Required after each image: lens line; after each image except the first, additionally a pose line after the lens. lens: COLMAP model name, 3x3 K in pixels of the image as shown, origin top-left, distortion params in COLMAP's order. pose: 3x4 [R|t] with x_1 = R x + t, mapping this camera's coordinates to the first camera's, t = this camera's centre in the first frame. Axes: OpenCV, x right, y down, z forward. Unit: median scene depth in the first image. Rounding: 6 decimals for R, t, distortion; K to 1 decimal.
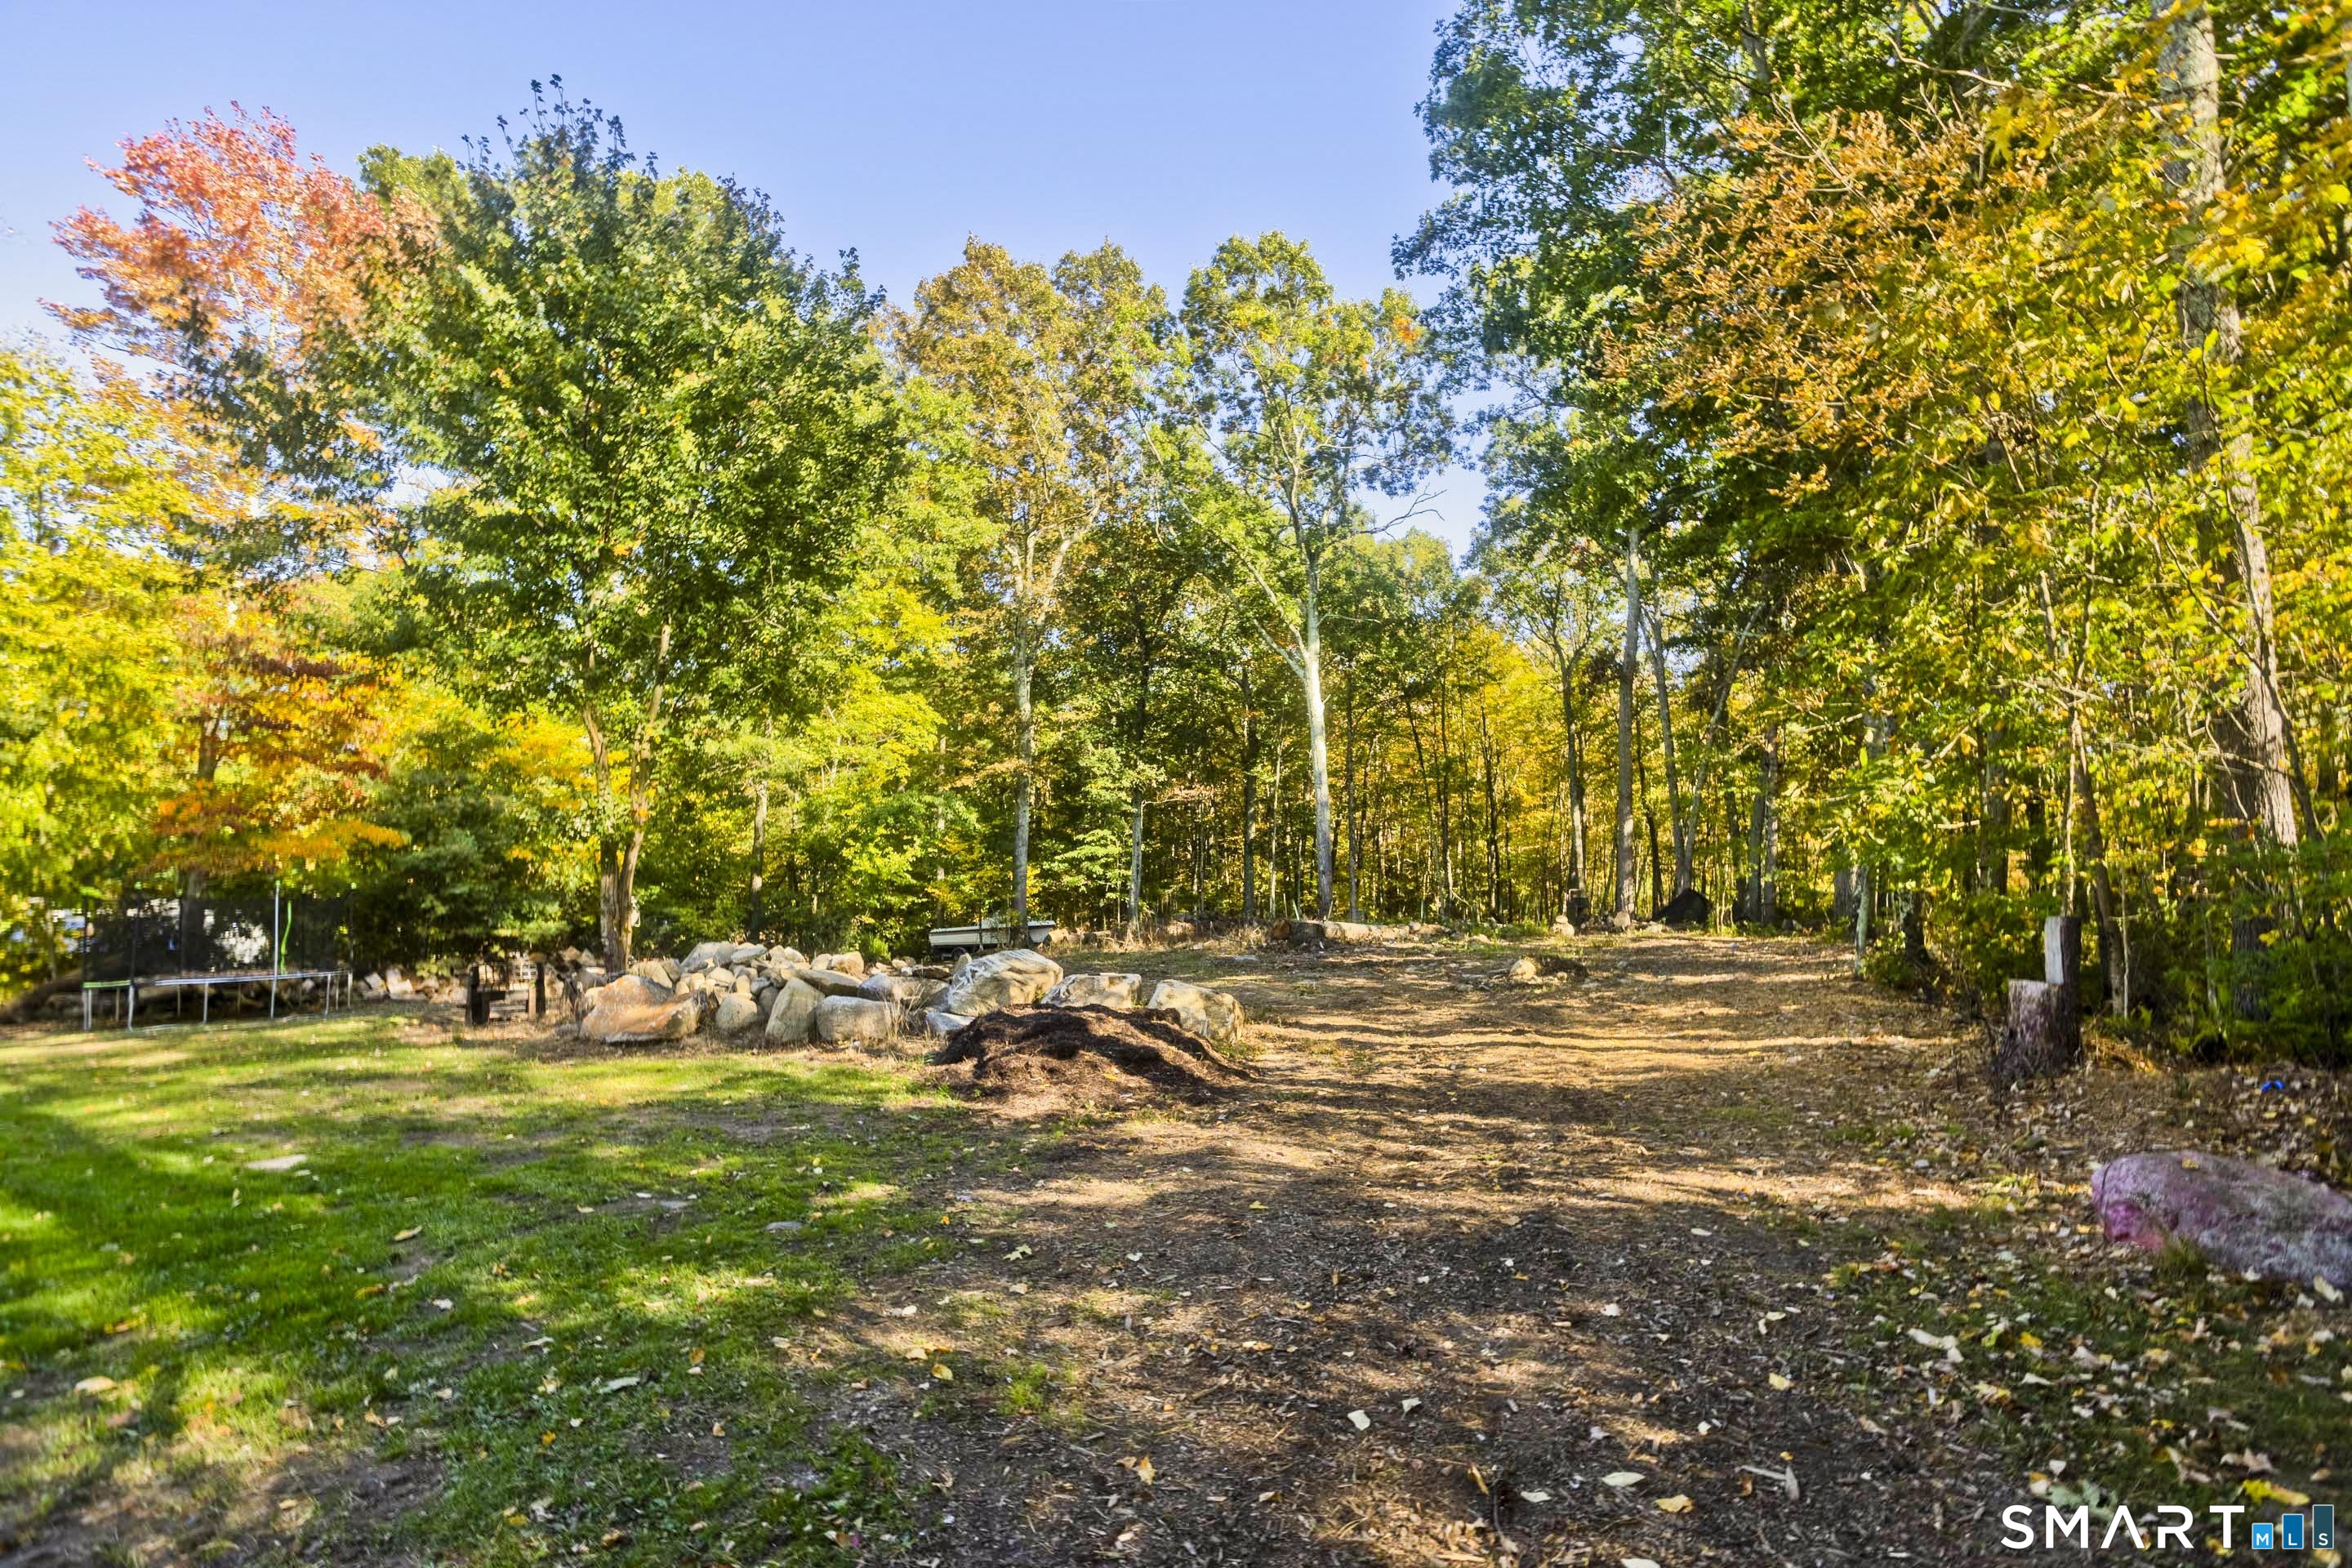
lens RADIAL K [[1136.9, 0, 1171.6], [0, 1136.9, 780.5], [0, 0, 1]] dist [-0.025692, 0.003009]
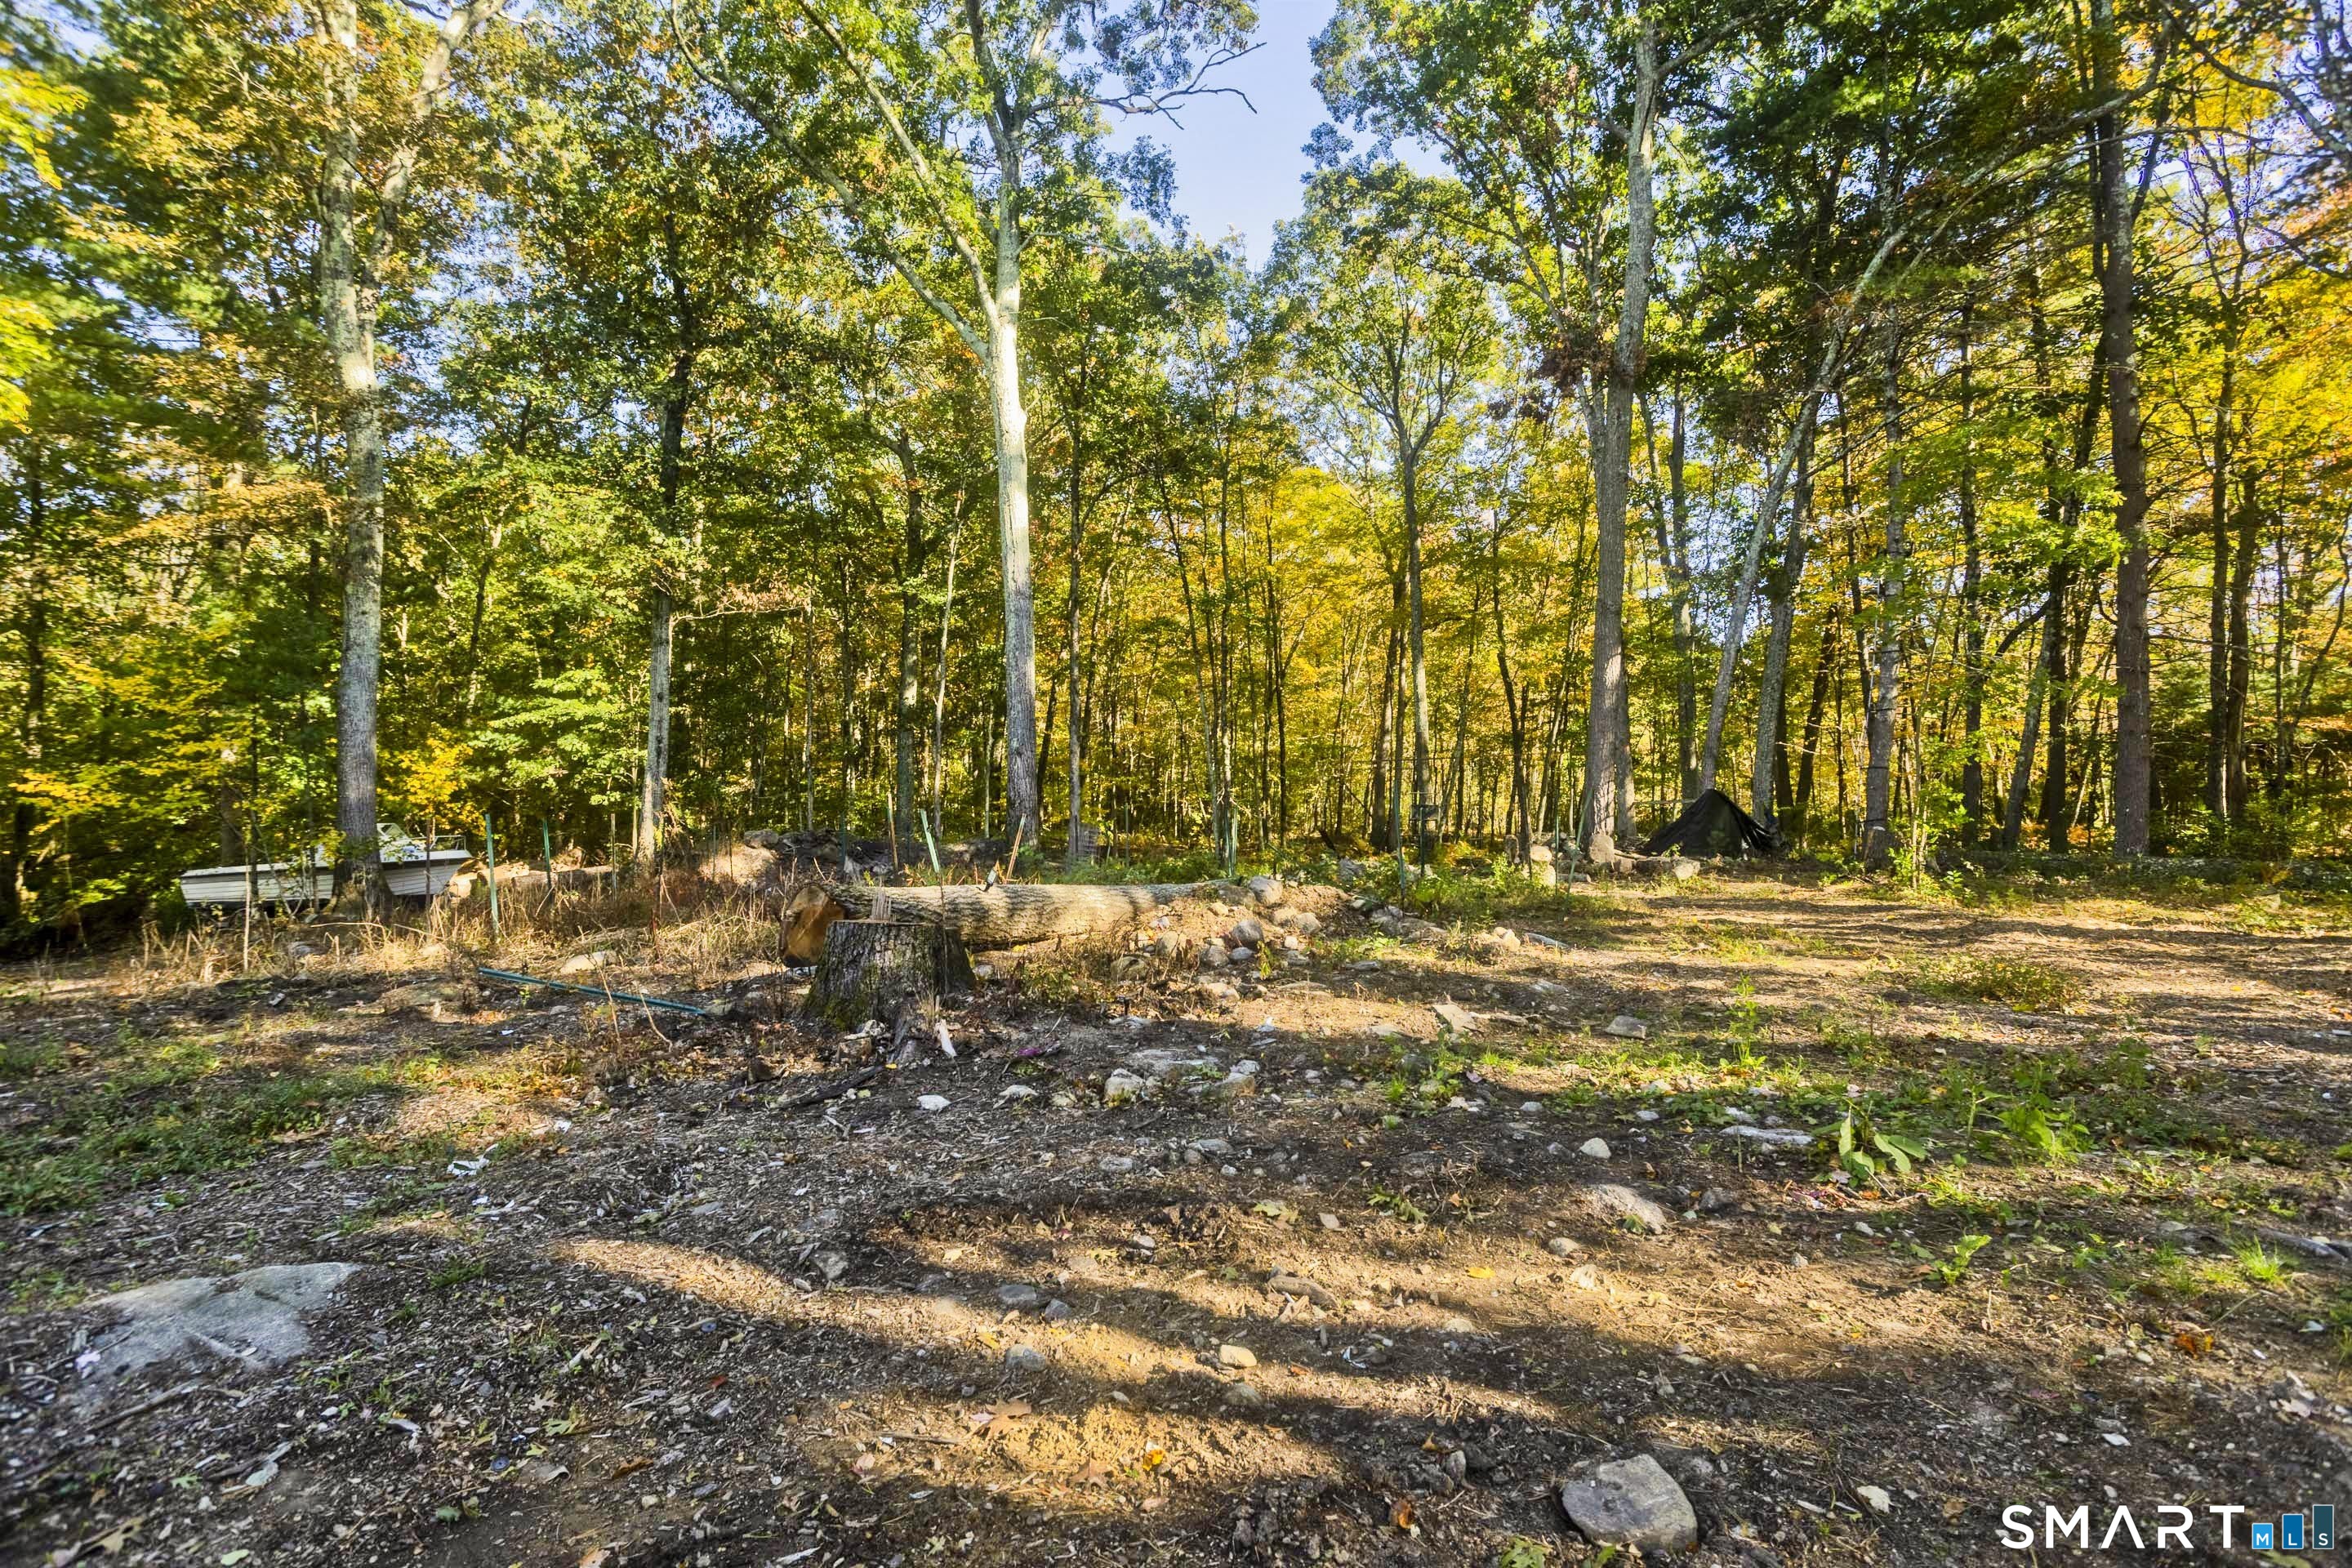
lens RADIAL K [[1136.9, 0, 1175.1], [0, 1136.9, 780.7], [0, 0, 1]] dist [-0.025692, 0.003009]
pose [[0.969078, 0.007279, 0.246646, 0.067546], [-0.031362, 0.995092, 0.093854, 0.036647], [-0.244752, -0.098687, 0.964550, 0.440662]]
